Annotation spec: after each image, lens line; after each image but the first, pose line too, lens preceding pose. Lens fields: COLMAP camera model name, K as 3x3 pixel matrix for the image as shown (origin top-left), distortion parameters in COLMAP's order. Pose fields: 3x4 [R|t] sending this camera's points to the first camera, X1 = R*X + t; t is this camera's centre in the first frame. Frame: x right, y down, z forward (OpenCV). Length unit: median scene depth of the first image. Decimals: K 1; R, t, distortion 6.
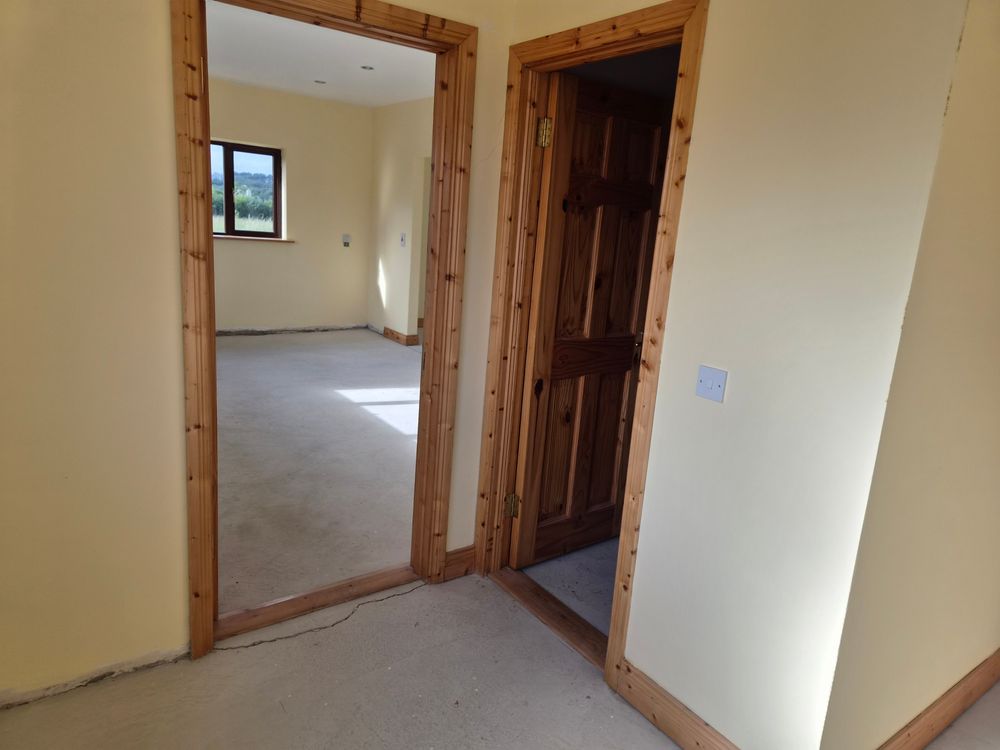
lens RADIAL K [[674.2, 0, 493.1], [0, 674.2, 371.2], [0, 0, 1]] dist [0.086016, -0.065545]
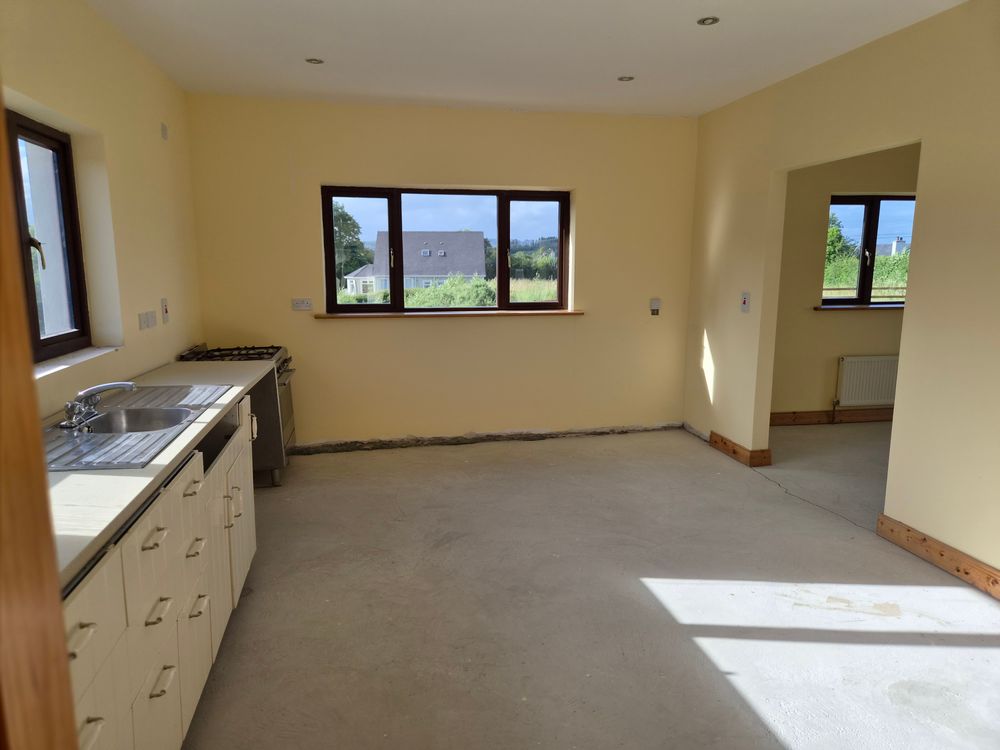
lens RADIAL K [[674.2, 0, 493.1], [0, 674.2, 371.2], [0, 0, 1]] dist [0.086016, -0.065545]
pose [[0.909459, -0.007248, -0.415729, -0.079628], [-0.023878, 0.997288, -0.069621, -0.075256], [0.415106, 0.073244, 0.906820, 0.306837]]
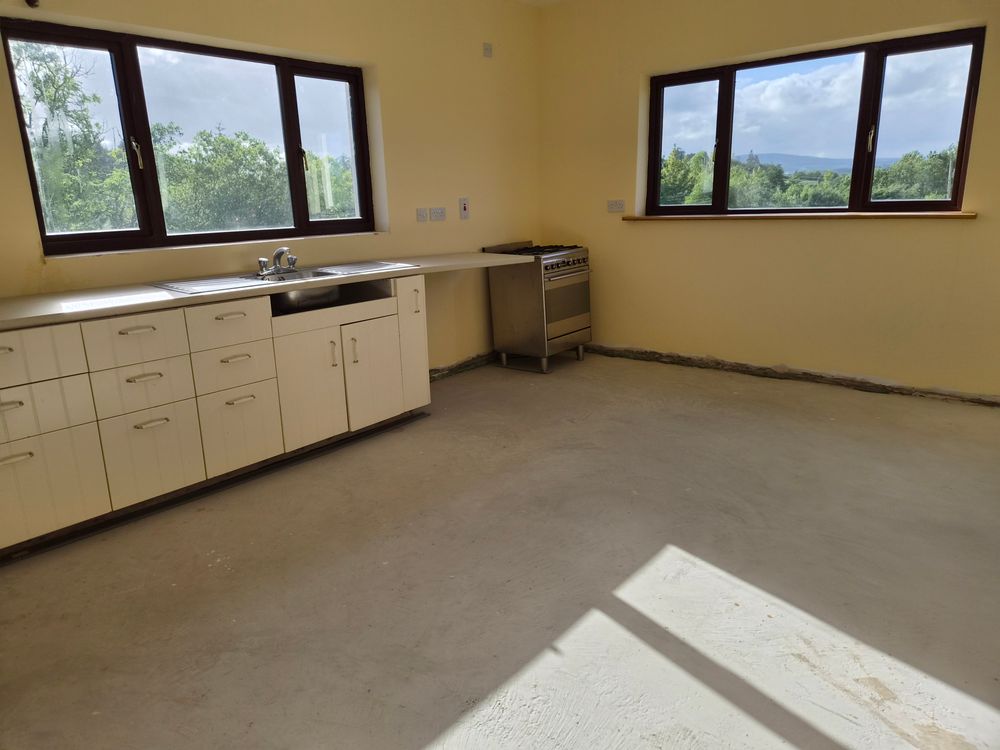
lens RADIAL K [[674.2, 0, 493.1], [0, 674.2, 371.2], [0, 0, 1]] dist [0.086016, -0.065545]
pose [[0.232855, 0.165204, -0.958377, 0.111797], [-0.165591, 0.977811, 0.128321, -0.089335], [0.958310, 0.128818, 0.255045, 0.561302]]
